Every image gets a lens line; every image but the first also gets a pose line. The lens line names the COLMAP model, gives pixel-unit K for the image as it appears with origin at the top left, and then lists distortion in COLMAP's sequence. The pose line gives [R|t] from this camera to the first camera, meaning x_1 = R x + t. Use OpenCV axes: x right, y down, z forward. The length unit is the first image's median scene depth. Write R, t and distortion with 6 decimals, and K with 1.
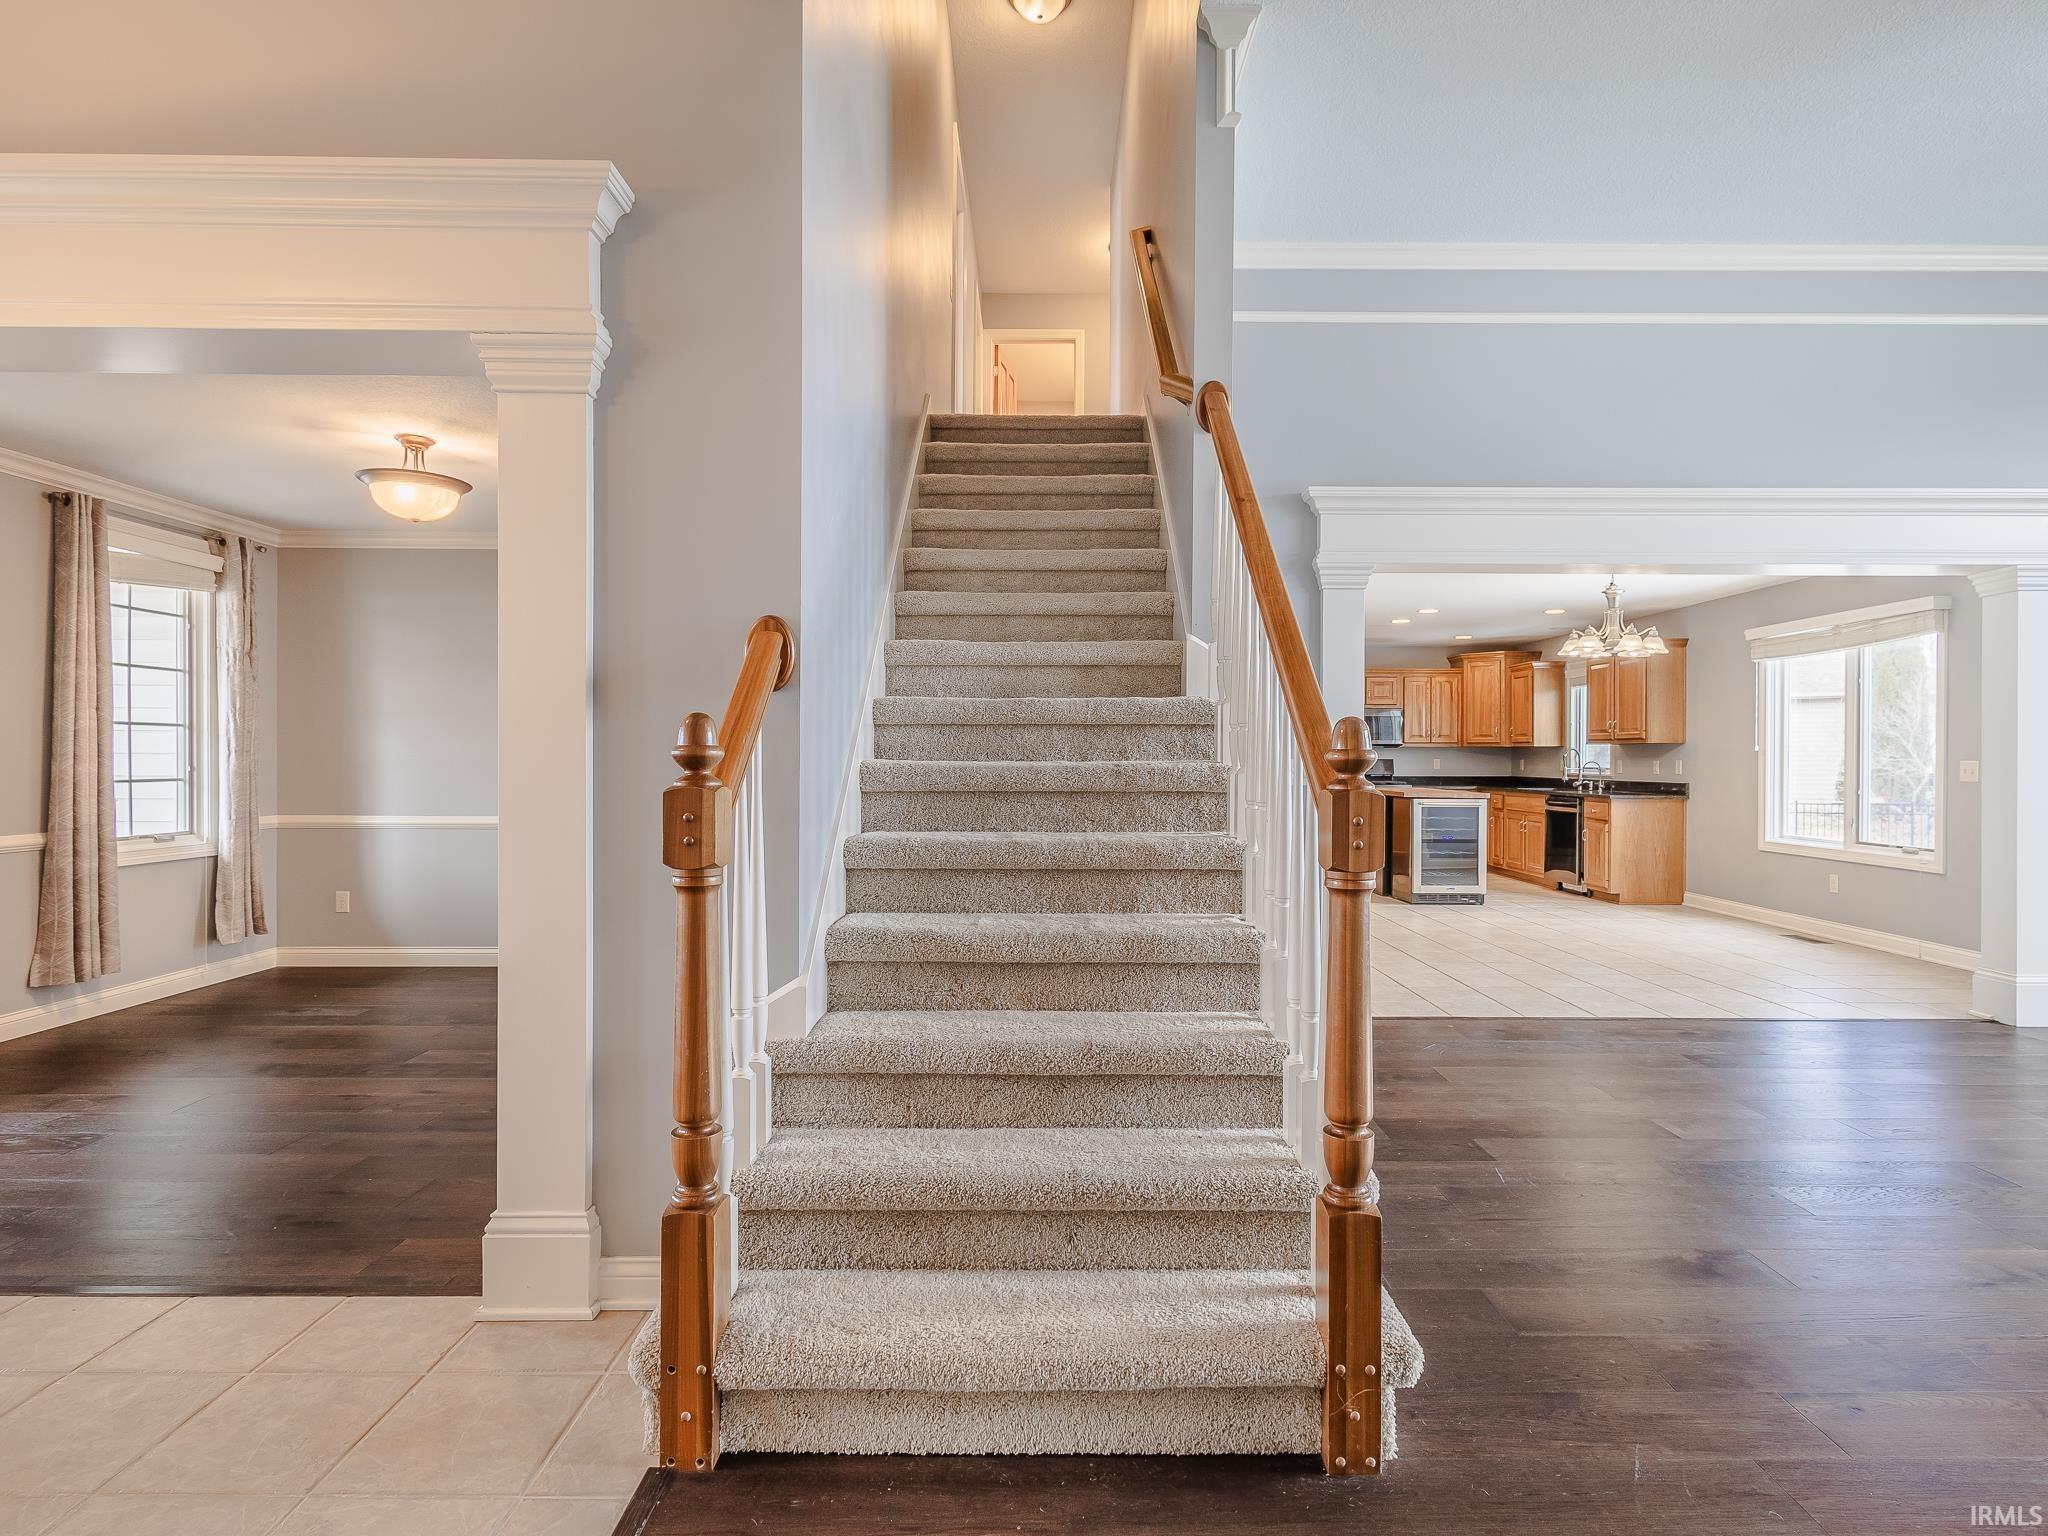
lens RADIAL K [[1053.0, 0, 1024.2], [0, 1053.0, 757.1], [0, 0, 1]] dist [0.007783, 0.000084]
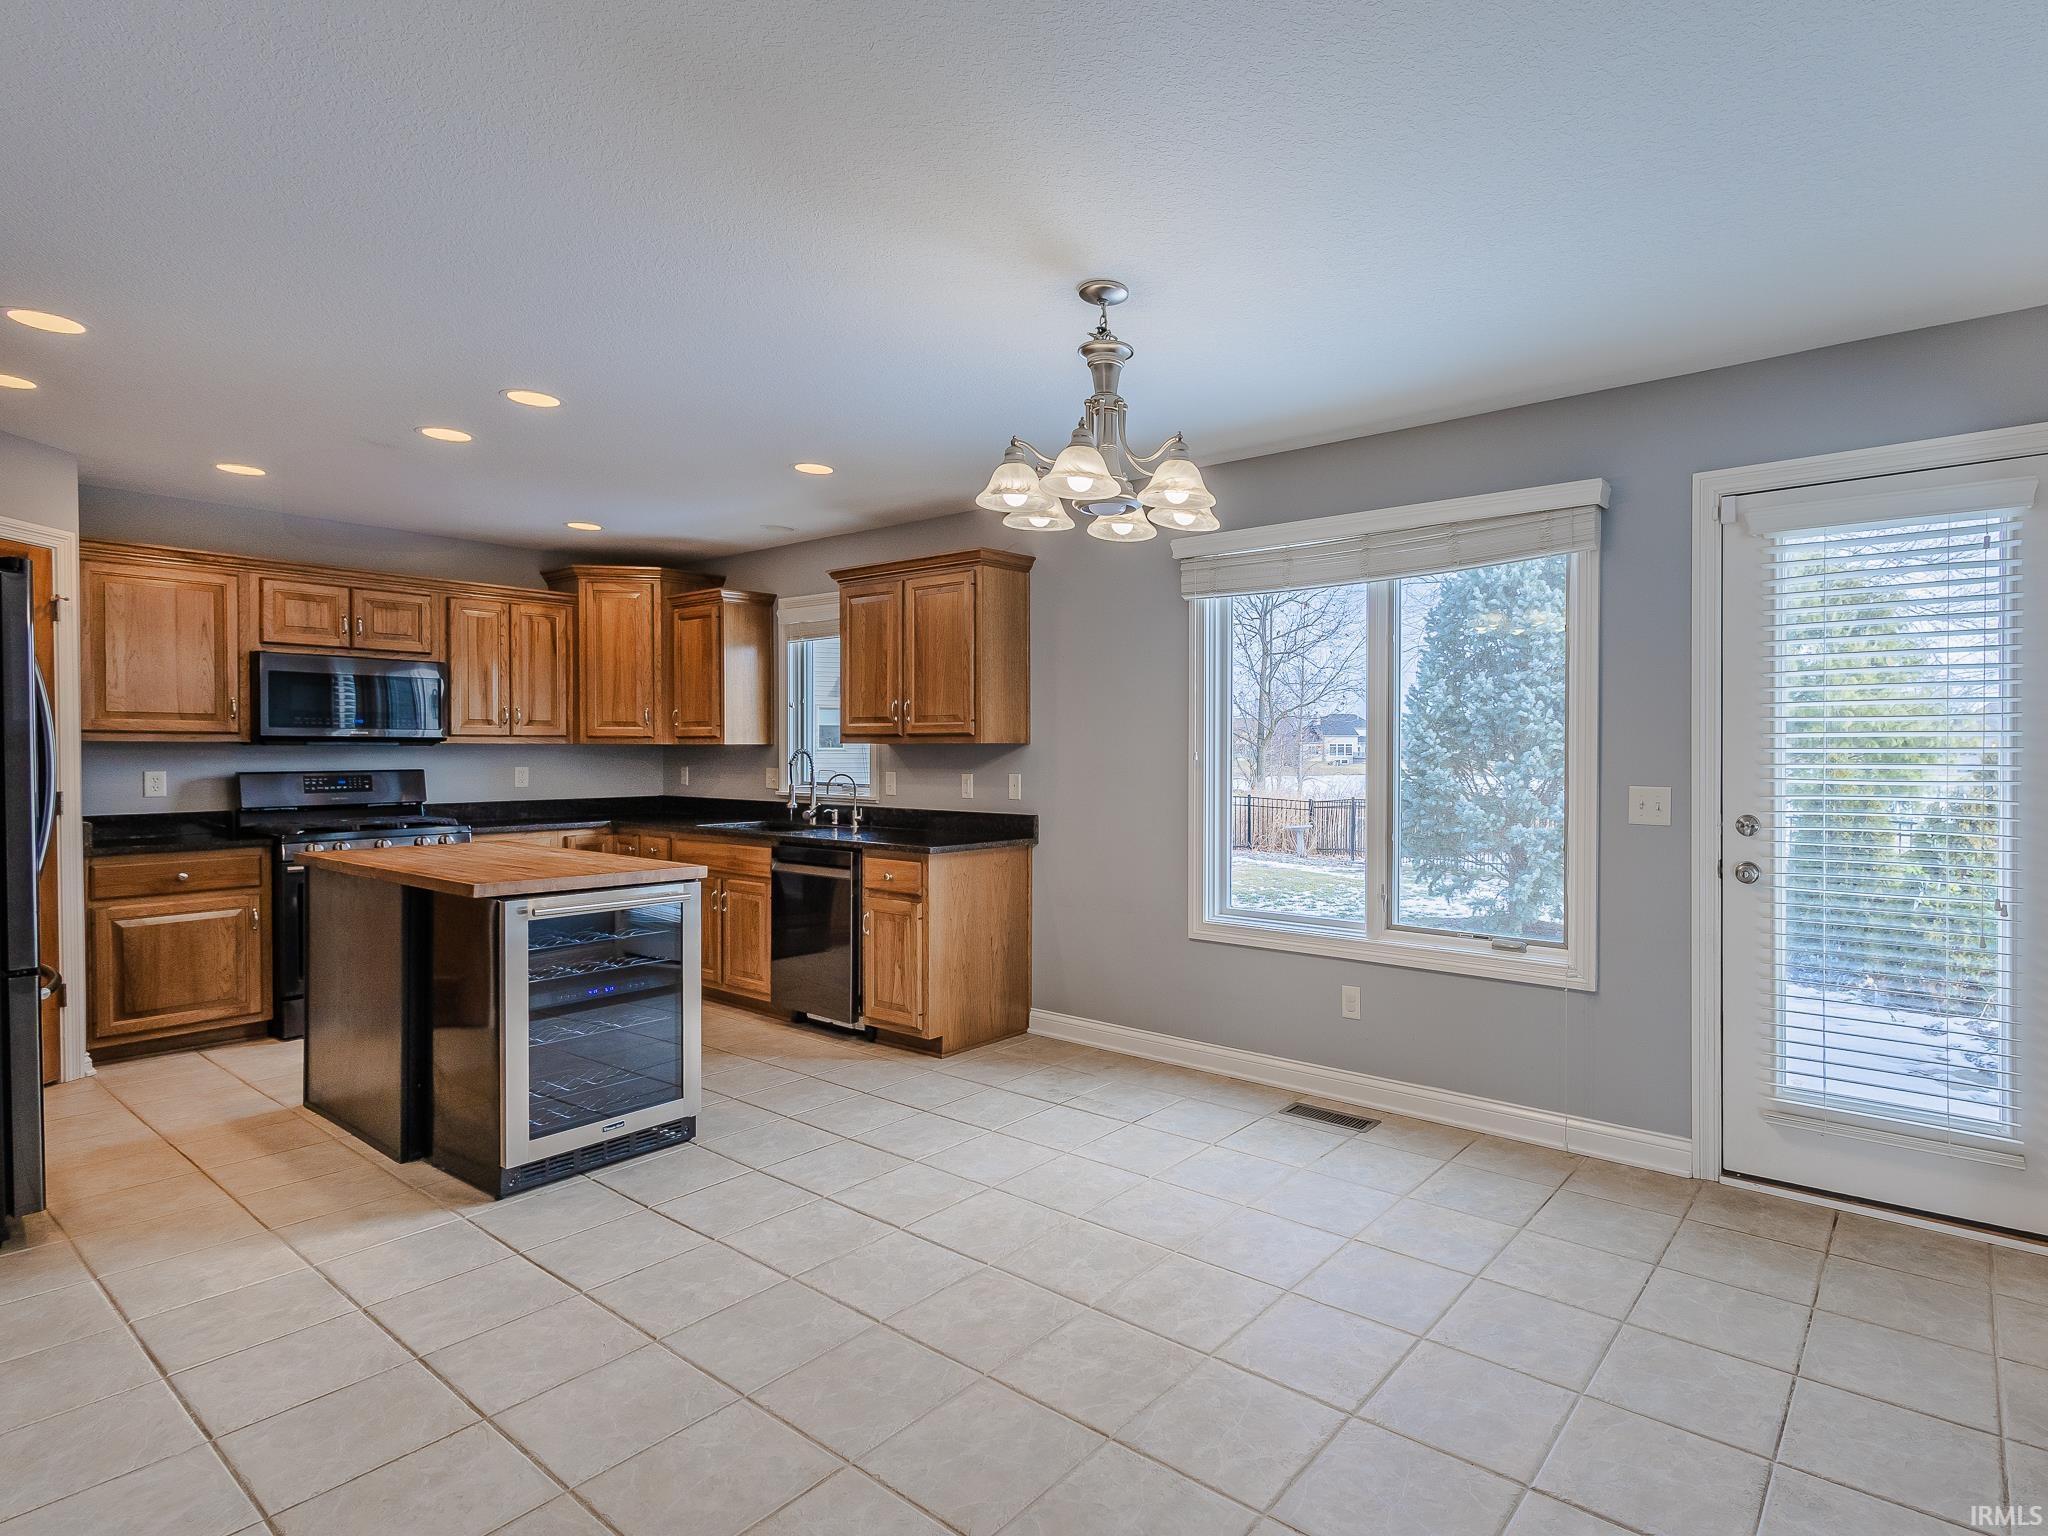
lens RADIAL K [[1053.0, 0, 1177.7], [0, 1053.0, 762.9], [0, 0, 1]] dist [0.007783, 0.000084]
pose [[0.569739, -0.012081, 0.821737, 0.346839], [-0.000904, 0.999882, 0.015327, -0.019516], [-0.821825, -0.009475, 0.569661, 1.018292]]
